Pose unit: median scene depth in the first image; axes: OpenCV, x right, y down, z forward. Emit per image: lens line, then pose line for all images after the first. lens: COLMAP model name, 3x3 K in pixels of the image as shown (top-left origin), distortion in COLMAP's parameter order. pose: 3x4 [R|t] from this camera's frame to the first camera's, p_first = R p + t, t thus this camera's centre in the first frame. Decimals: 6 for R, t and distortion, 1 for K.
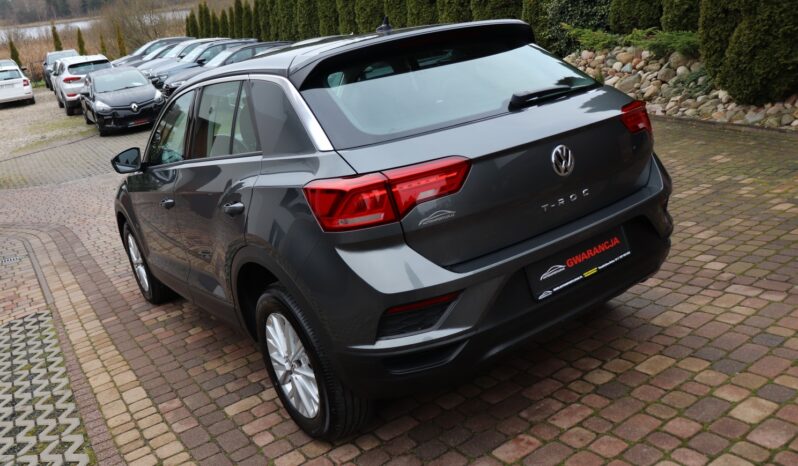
lens RADIAL K [[646.4, 0, 392.1], [0, 646.4, 222.5], [0, 0, 1]] dist [-0.177965, 0.139388]
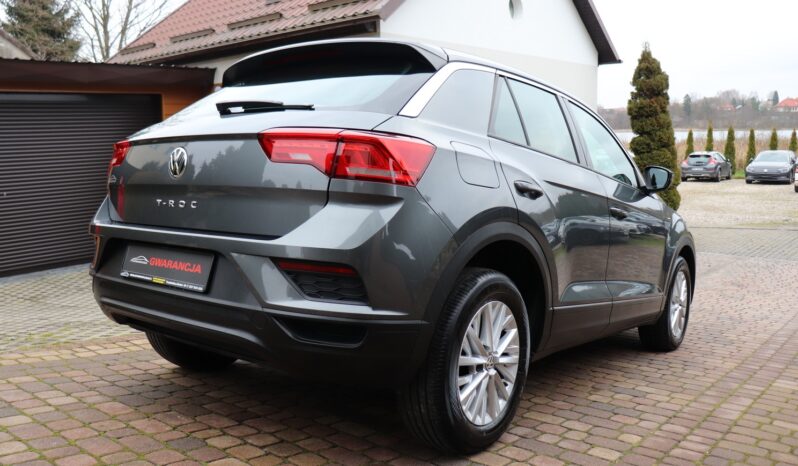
lens RADIAL K [[646.4, 0, 407.1], [0, 646.4, 221.2], [0, 0, 1]] dist [-0.177965, 0.139388]
pose [[0.328478, 0.204121, -0.922191, 1.091669], [-0.334640, 0.938185, 0.088465, -0.181633], [0.883243, 0.279543, 0.376480, 0.800114]]
